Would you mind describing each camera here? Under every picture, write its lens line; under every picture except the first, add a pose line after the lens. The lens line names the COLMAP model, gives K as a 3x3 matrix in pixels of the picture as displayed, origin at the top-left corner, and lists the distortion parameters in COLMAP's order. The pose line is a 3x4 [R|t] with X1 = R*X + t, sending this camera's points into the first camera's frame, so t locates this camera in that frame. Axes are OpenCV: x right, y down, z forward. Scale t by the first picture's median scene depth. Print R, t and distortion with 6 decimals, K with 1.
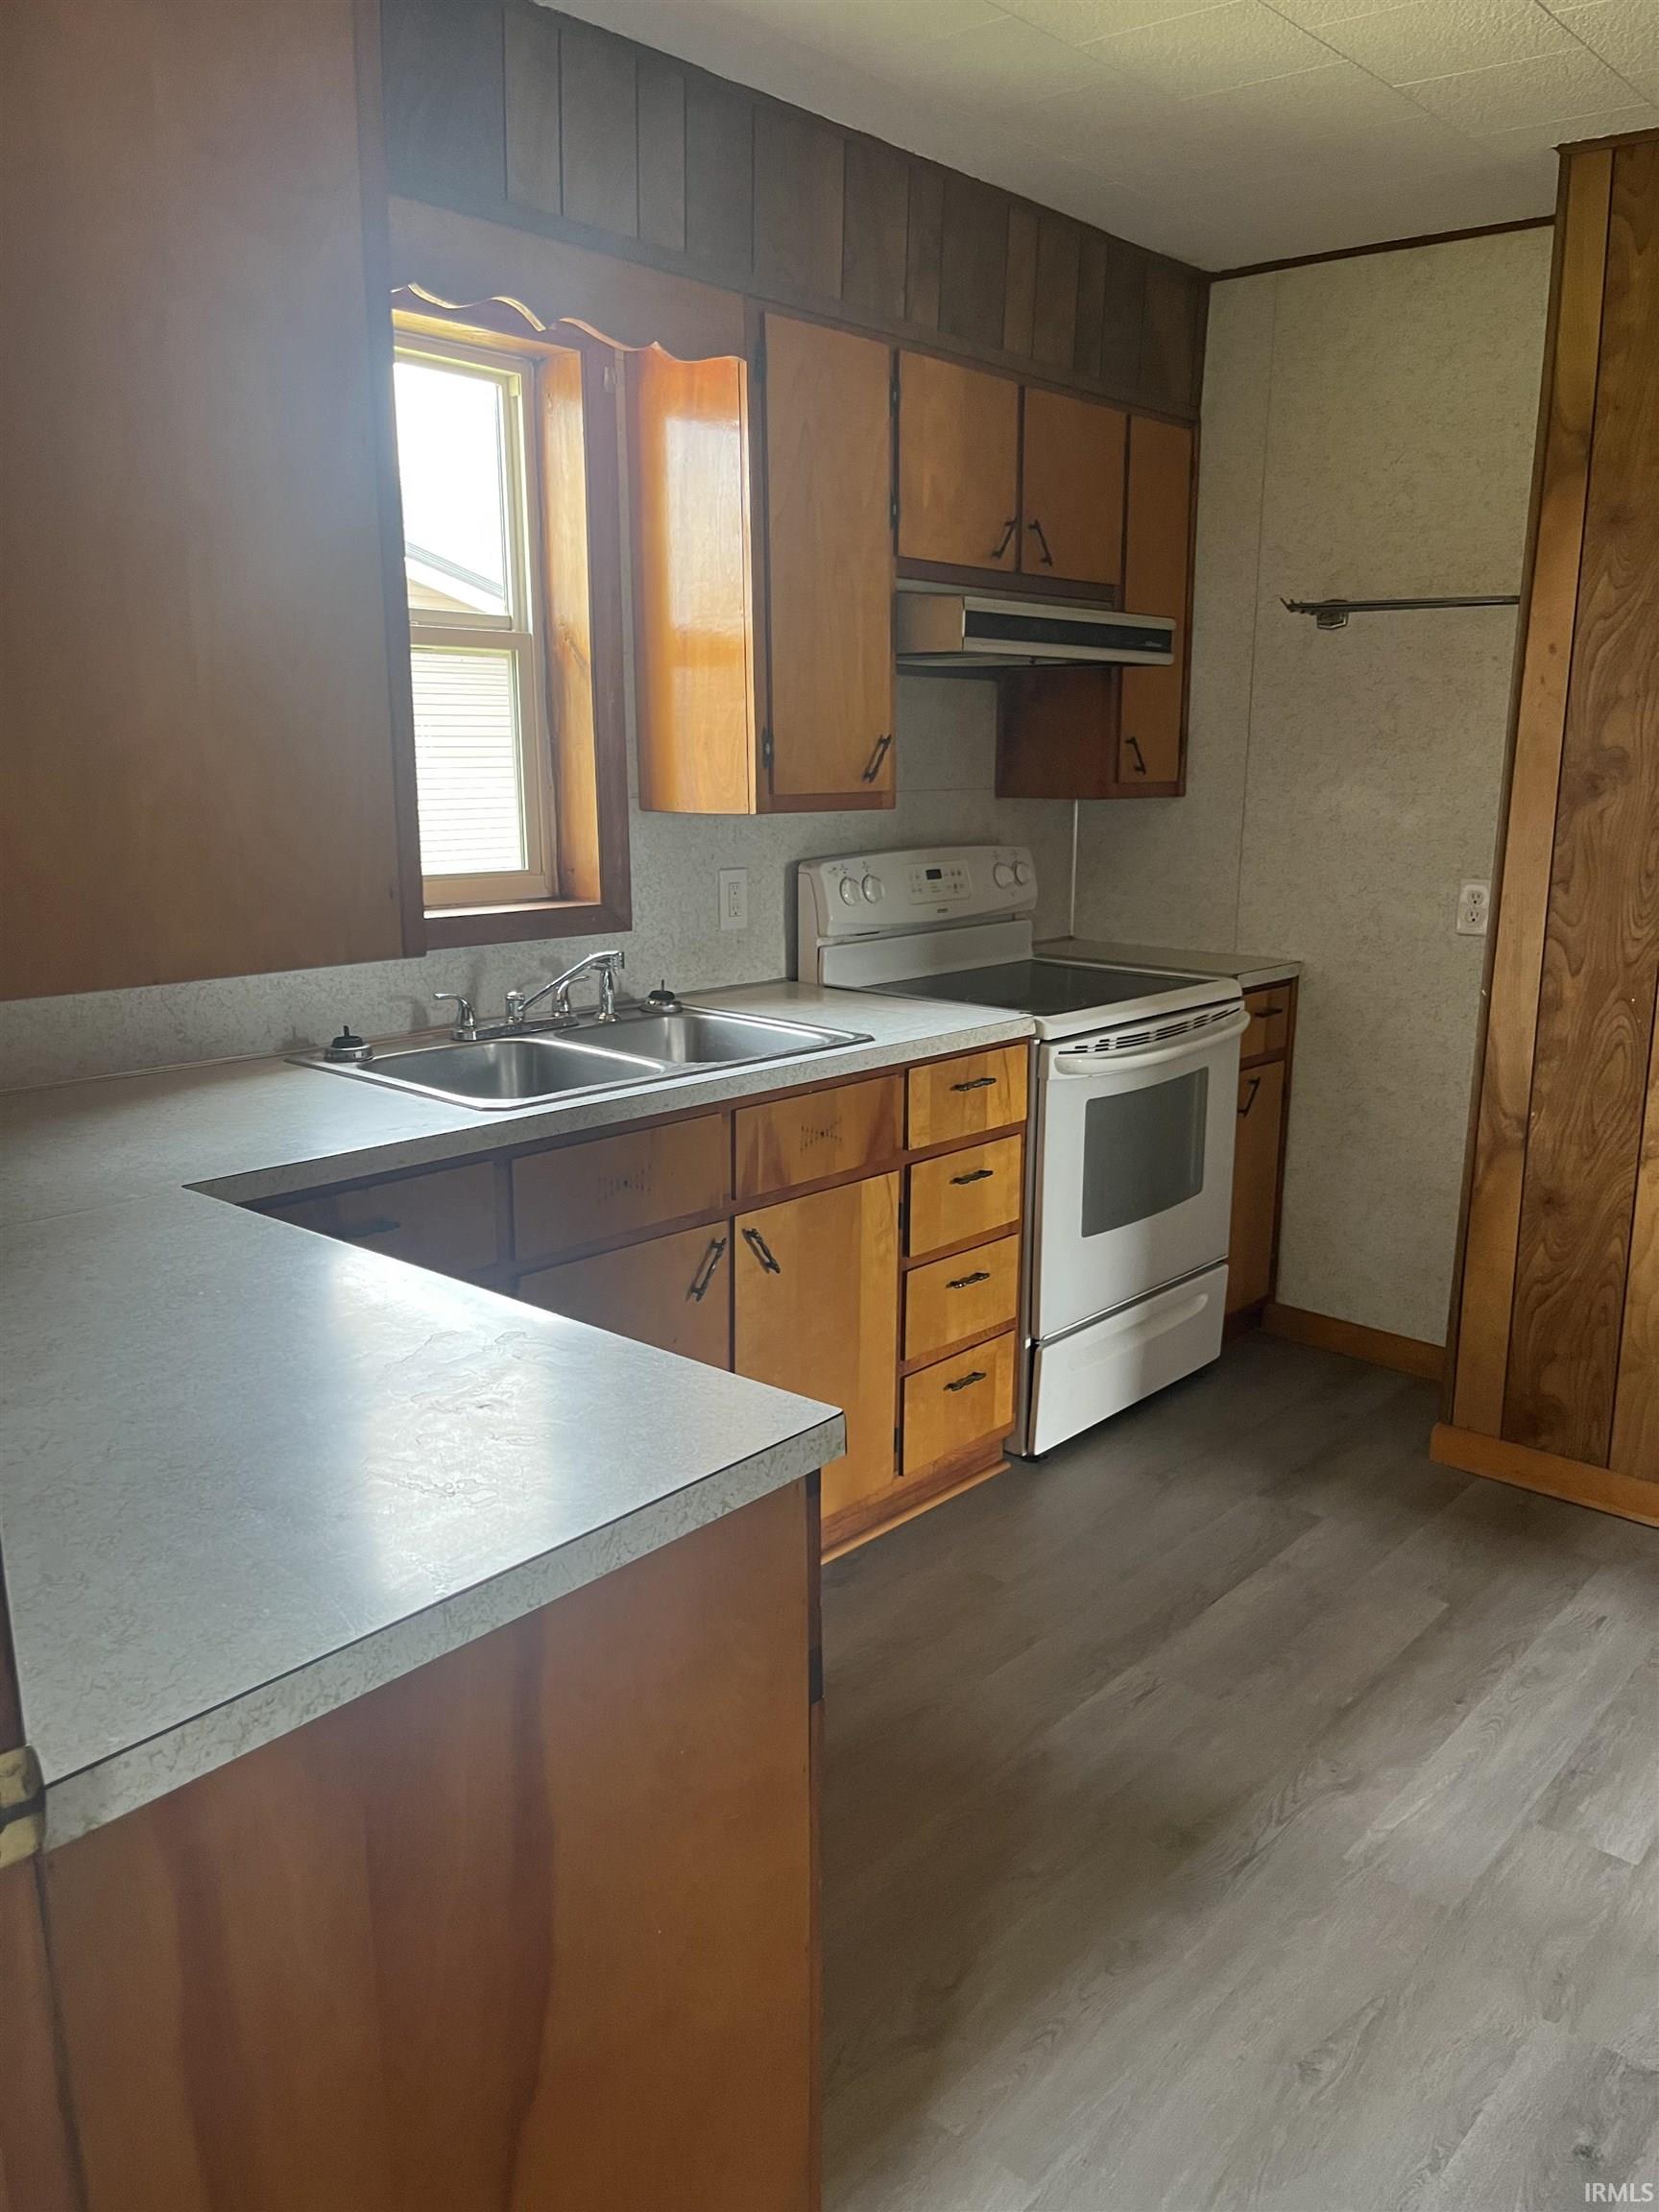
lens RADIAL K [[1686.4, 0, 829.5], [0, 1686.4, 1106.0], [0, 0, 1]] dist [0.050722, -0.079690]
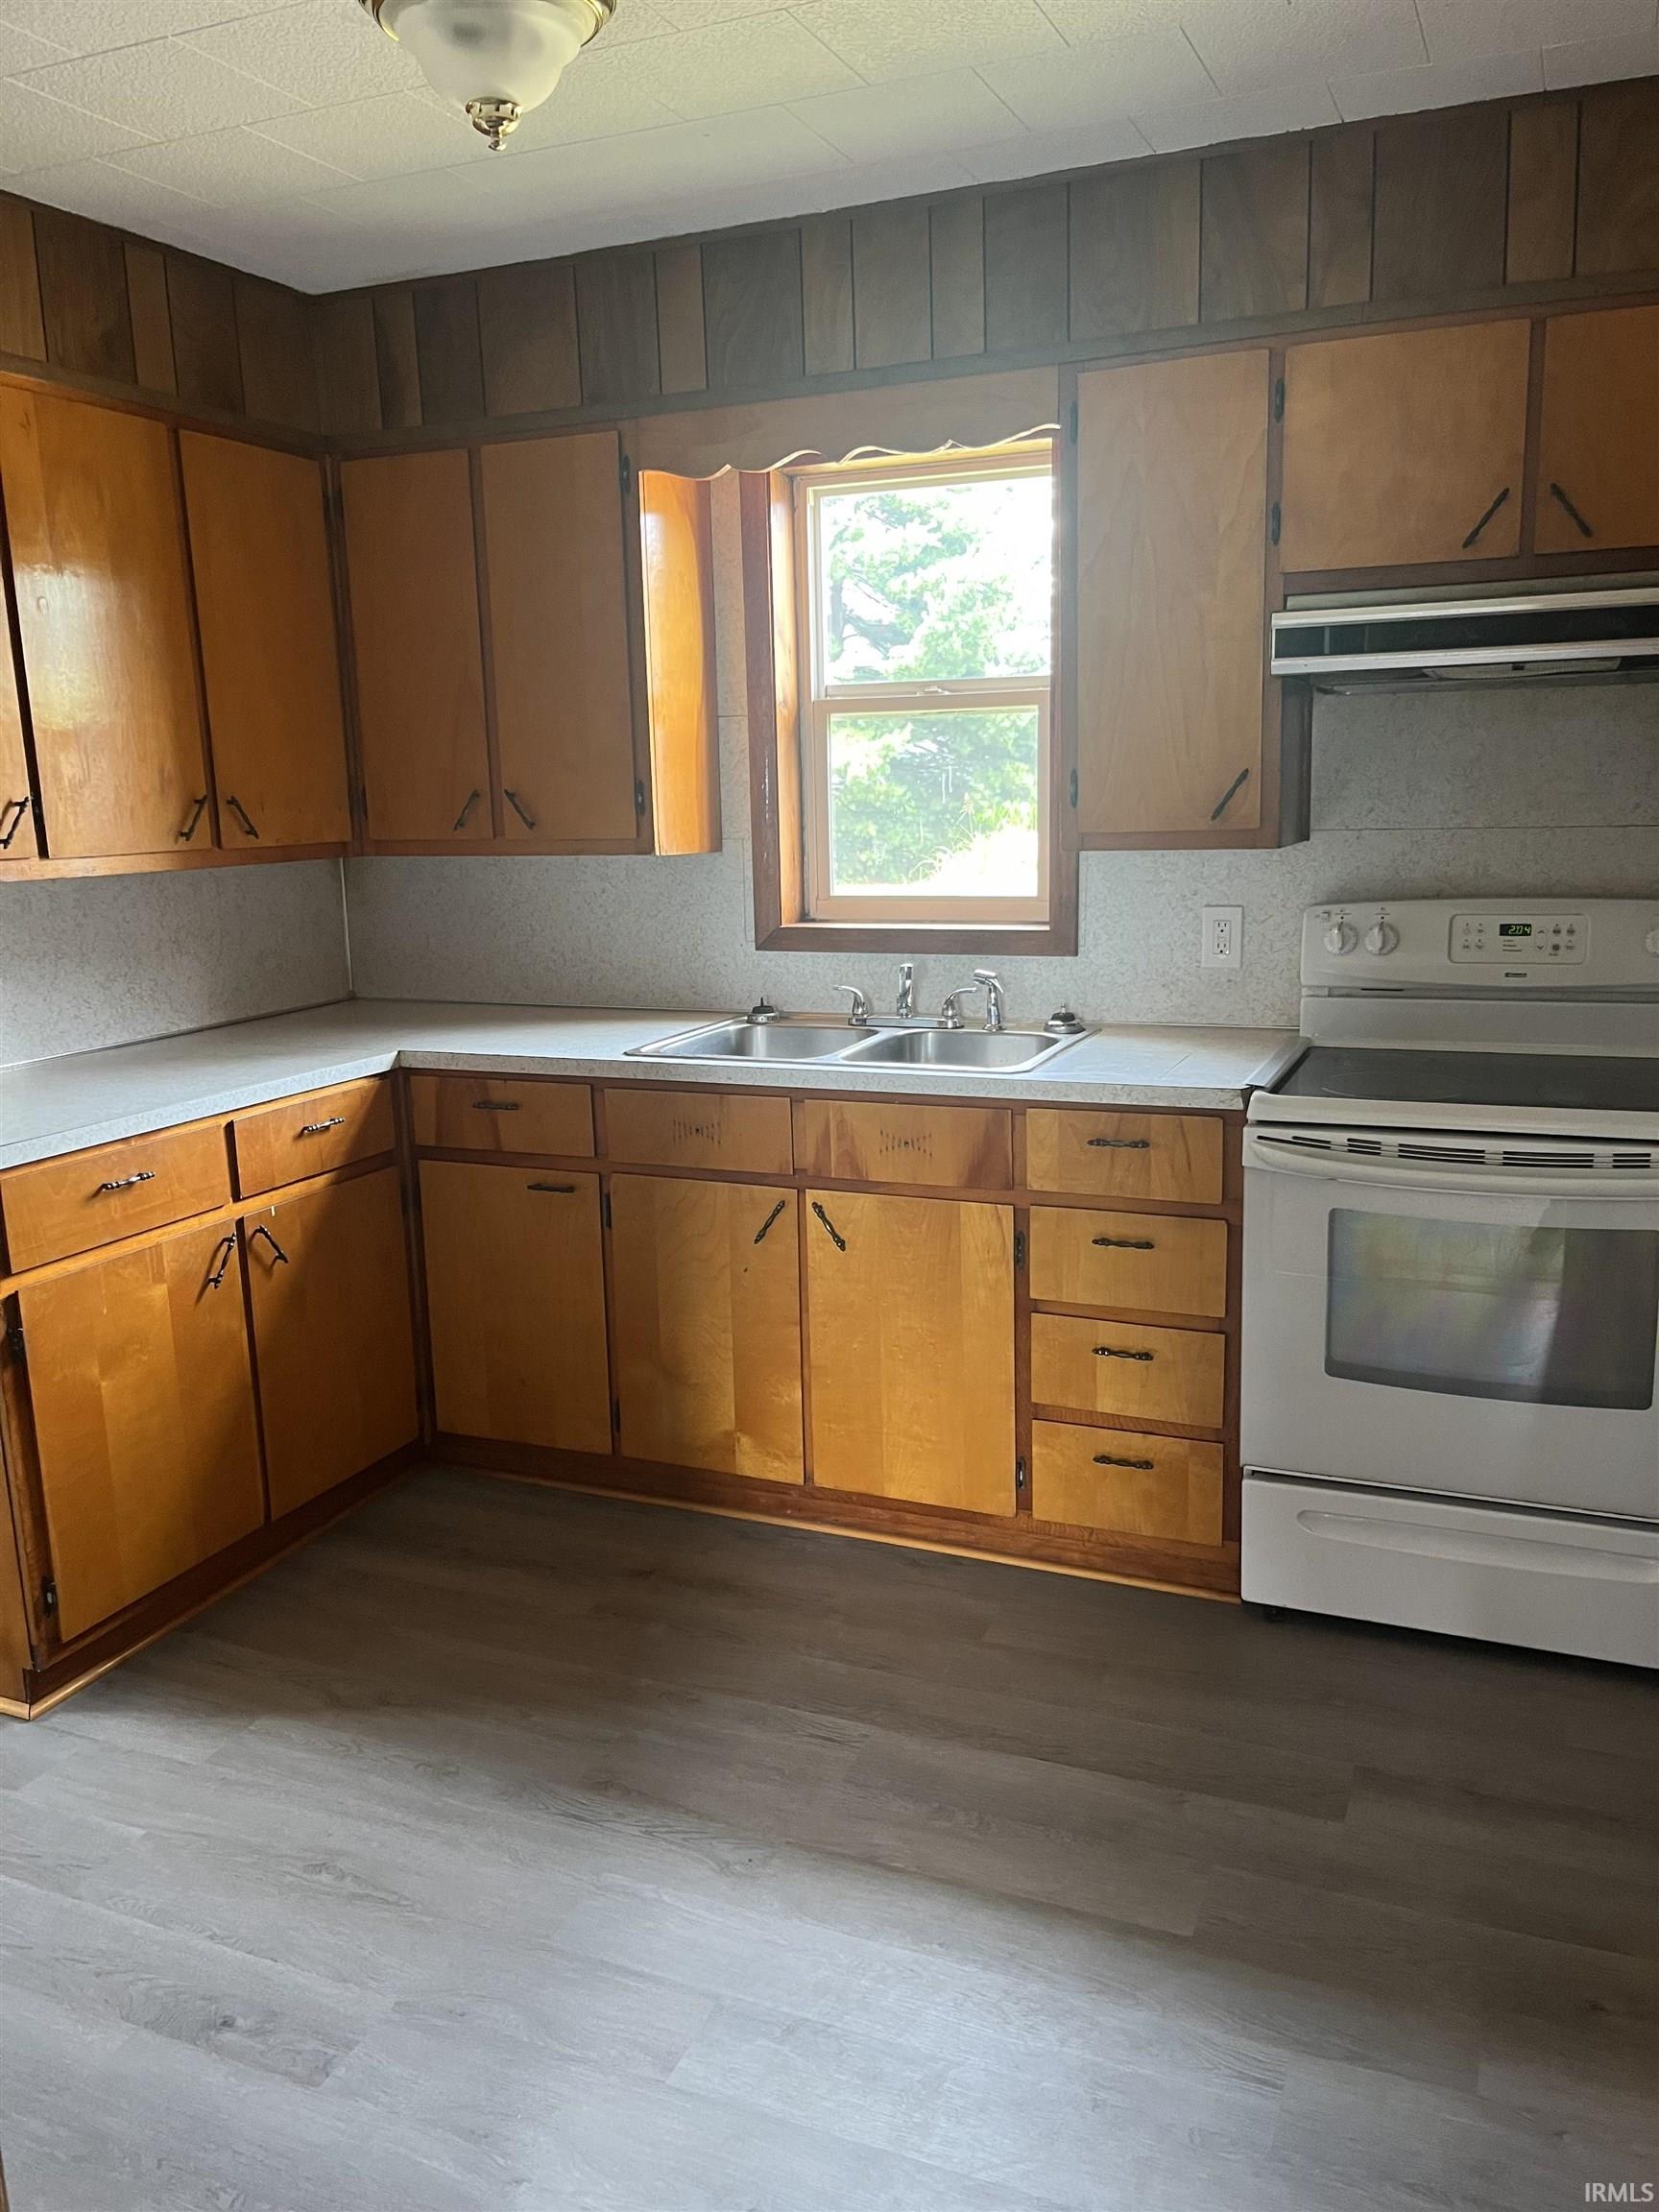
lens RADIAL K [[1657.4, 0, 829.5], [0, 1657.4, 1106.0], [0, 0, 1]] dist [0.010236, -0.004656]
pose [[0.315839, 0.166144, -0.934153, 0.897783], [-0.173045, 0.978123, 0.115457, -0.112274], [0.932899, 0.125185, 0.337680, 0.542333]]
